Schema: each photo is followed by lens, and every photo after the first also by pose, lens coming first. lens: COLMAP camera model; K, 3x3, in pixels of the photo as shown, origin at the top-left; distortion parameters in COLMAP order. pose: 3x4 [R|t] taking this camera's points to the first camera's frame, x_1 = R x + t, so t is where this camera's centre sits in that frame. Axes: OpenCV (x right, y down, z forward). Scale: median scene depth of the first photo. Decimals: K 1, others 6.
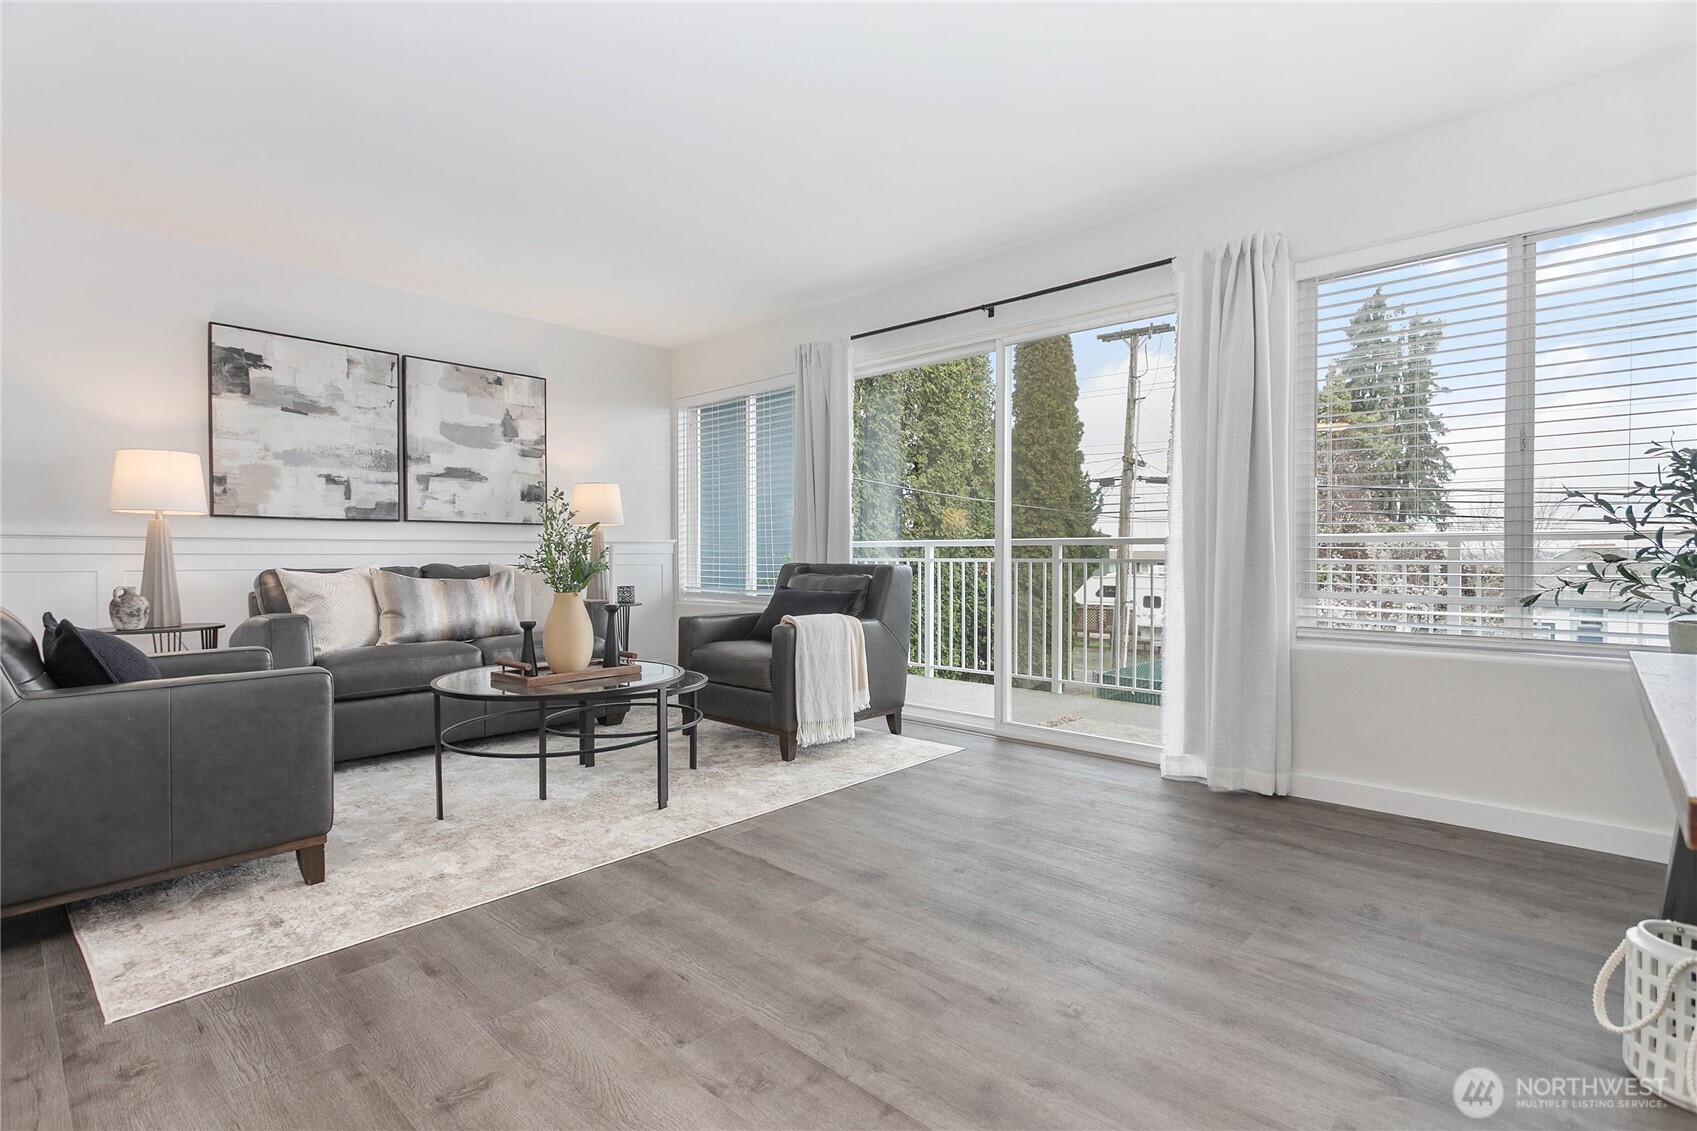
lens RADIAL K [[805.3, 0, 844.8], [0, 805.3, 563.4], [0, 0, 1]] dist [0.000810, 0.001439]
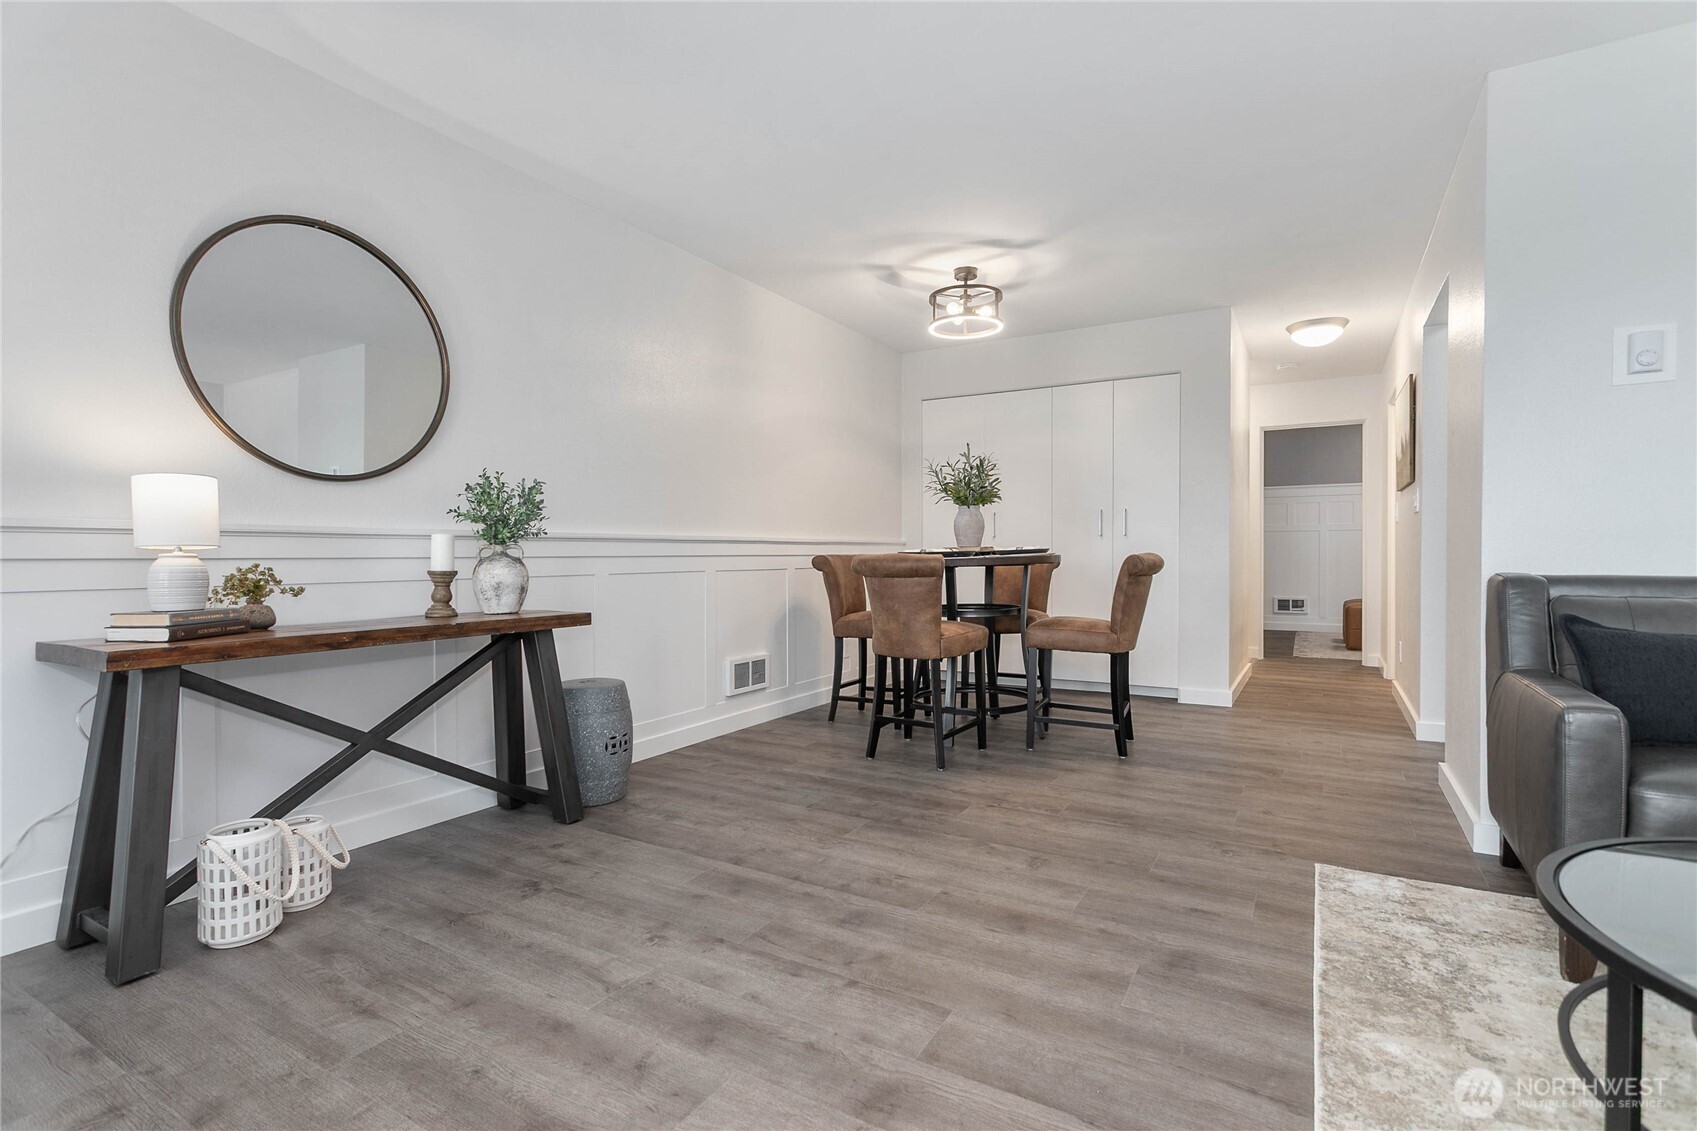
lens RADIAL K [[805.3, 0, 840.4], [0, 805.3, 568.7], [0, 0, 1]] dist [0.000810, 0.001439]
pose [[-0.978367, 0.007147, -0.206754, 0.101876], [0.001061, 0.999563, 0.029533, -0.011603], [0.206875, 0.028675, -0.977947, 0.876894]]
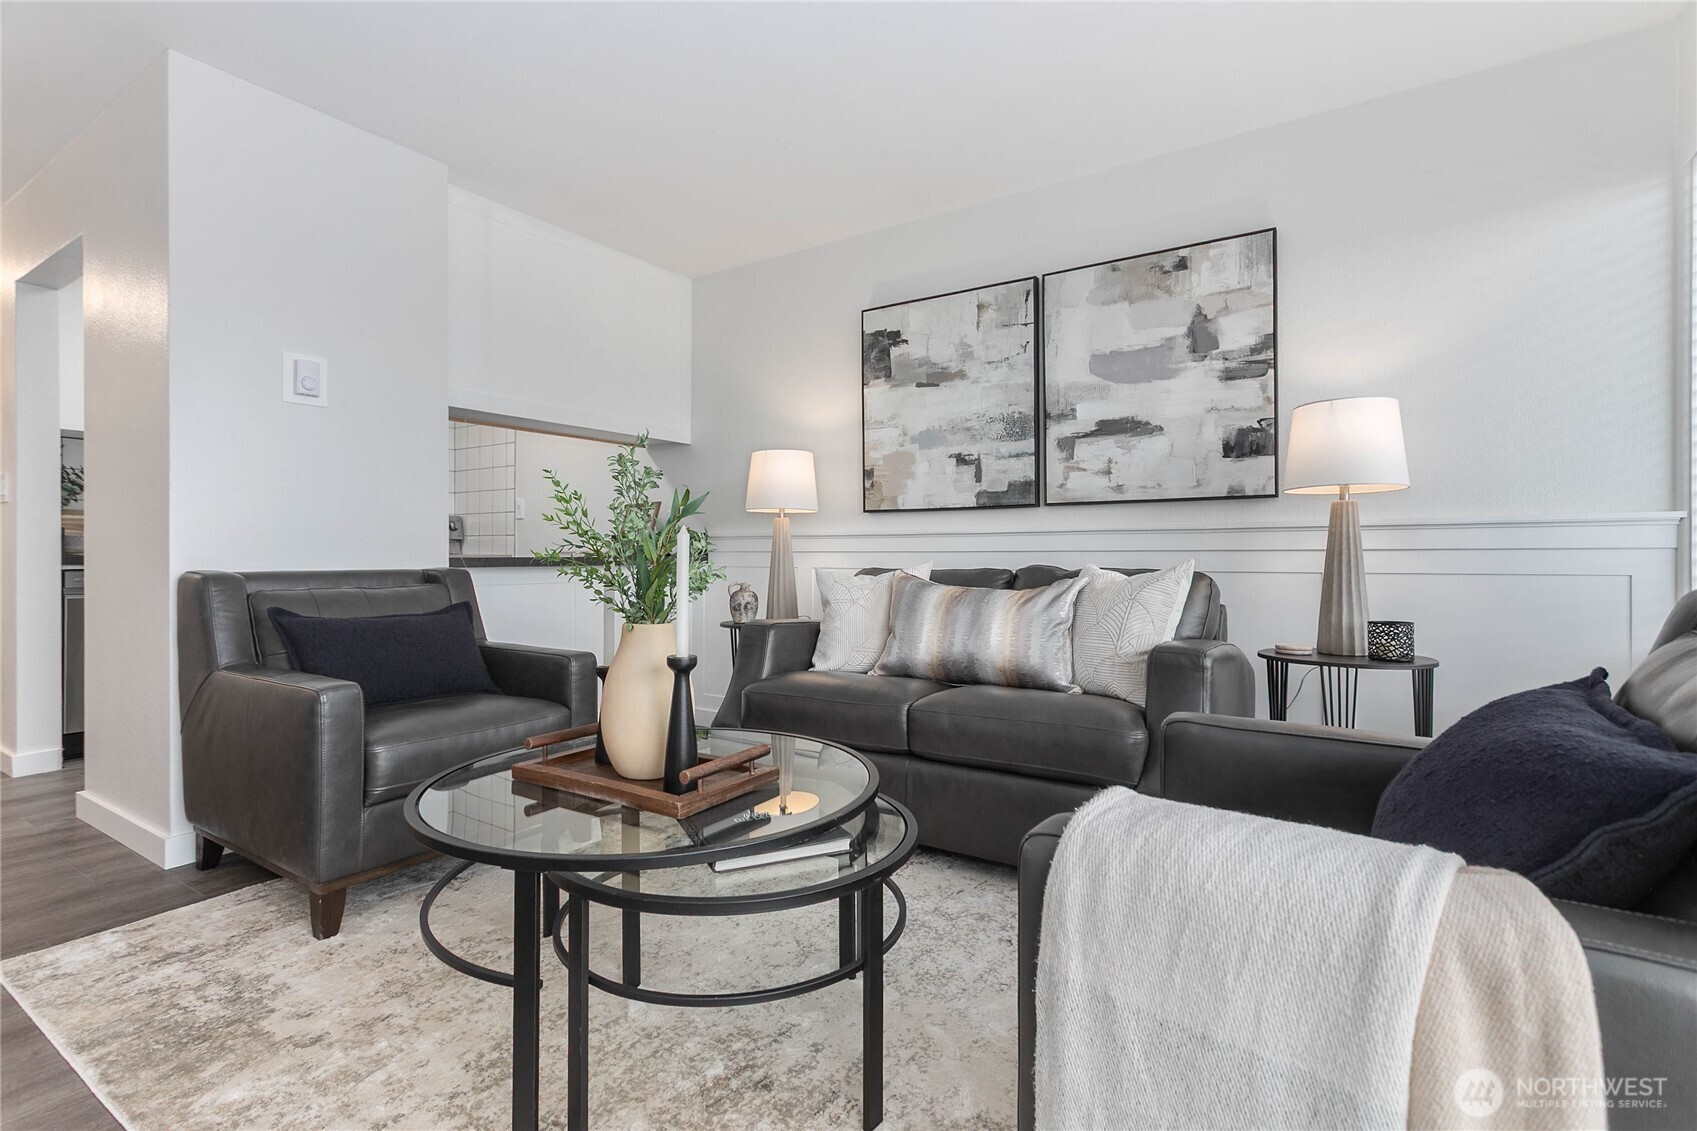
lens RADIAL K [[805.3, 0, 849.6], [0, 805.3, 554.7], [0, 0, 1]] dist [0.000810, 0.001439]
pose [[0.157646, 0.001774, -0.987494, 0.148618], [-0.010285, 0.999947, 0.000155, -0.007104], [0.987442, 0.010132, 0.157656, 0.772188]]
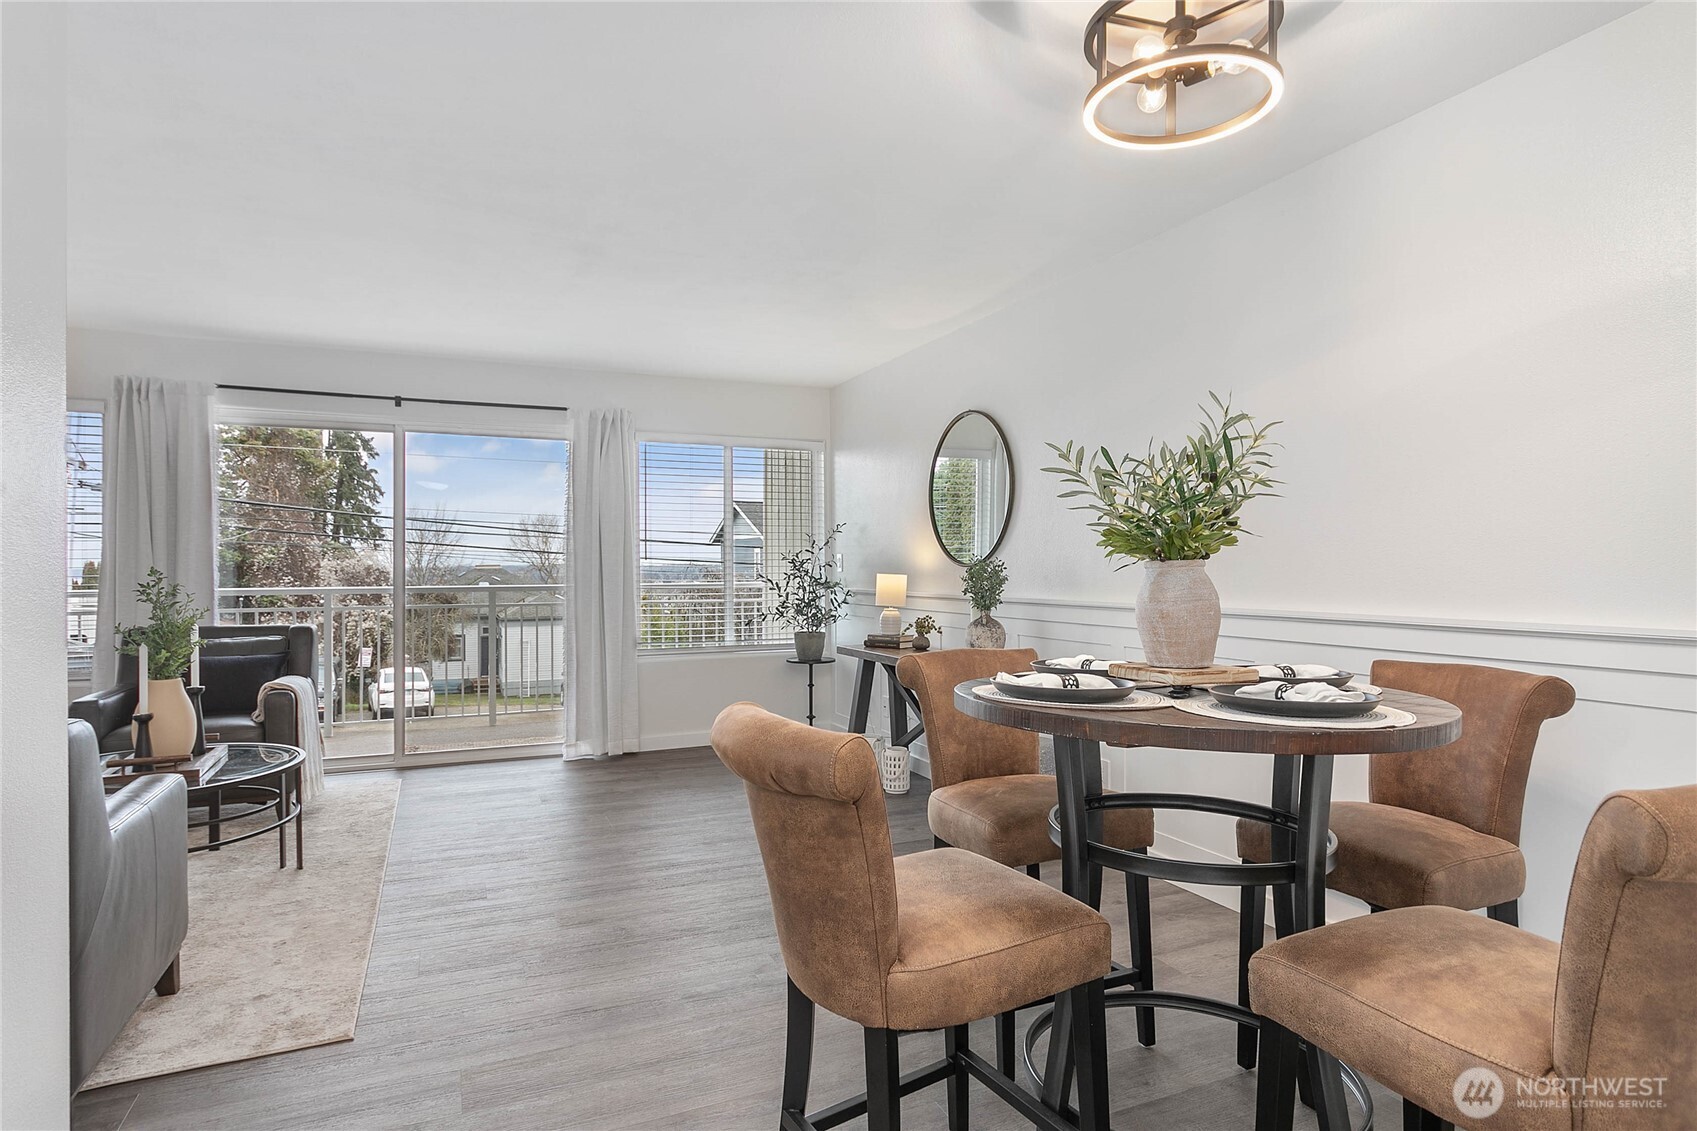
lens RADIAL K [[906.3, 0, 842.6], [0, 906.3, 563.9], [0, 0, 1]] dist [0.002805, -0.000221]
pose [[0.397442, 0.001840, 0.917625, -0.731241], [0.013571, 0.999877, -0.007883, -0.056381], [-0.917527, 0.015587, 0.397368, -0.102657]]
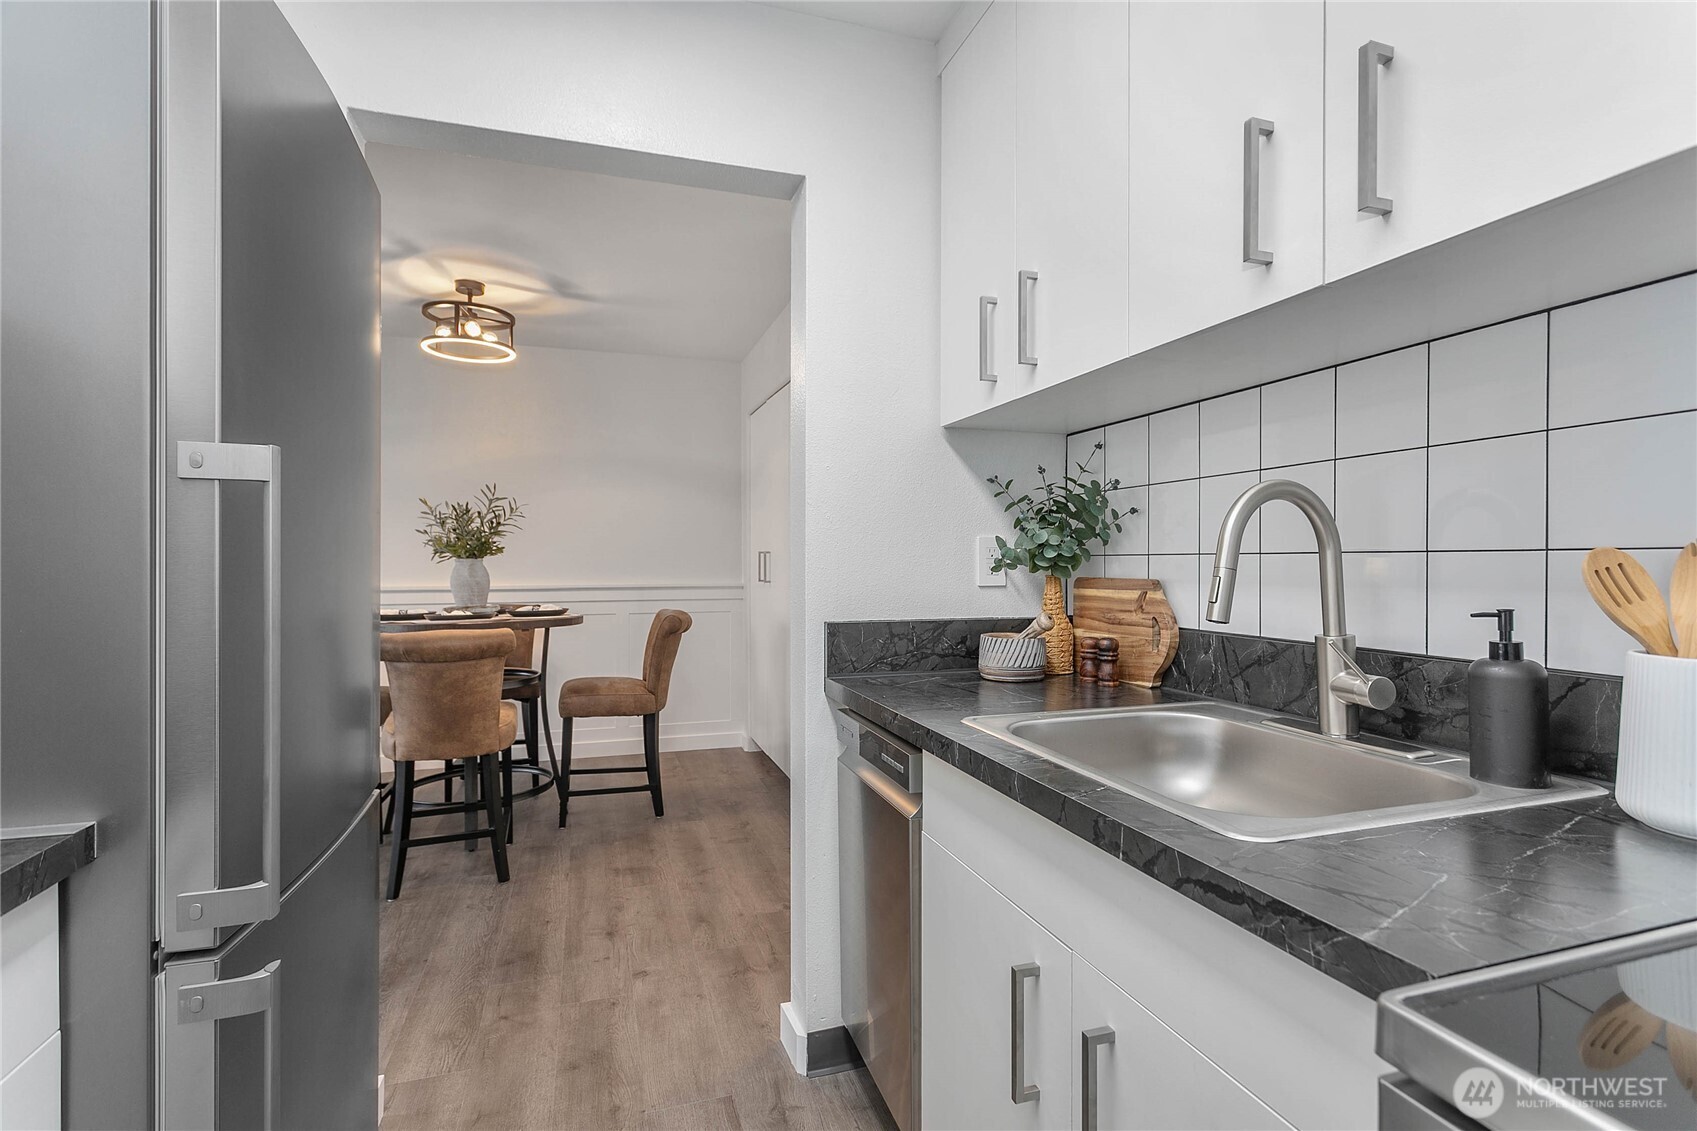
lens RADIAL K [[805.3, 0, 839.9], [0, 805.3, 567.6], [0, 0, 1]] dist [0.000810, 0.001439]
pose [[-0.869714, -0.006496, 0.493513, -1.030146], [0.004591, 0.999764, 0.021251, -0.066006], [-0.493534, 0.020748, -0.869479, 0.475194]]
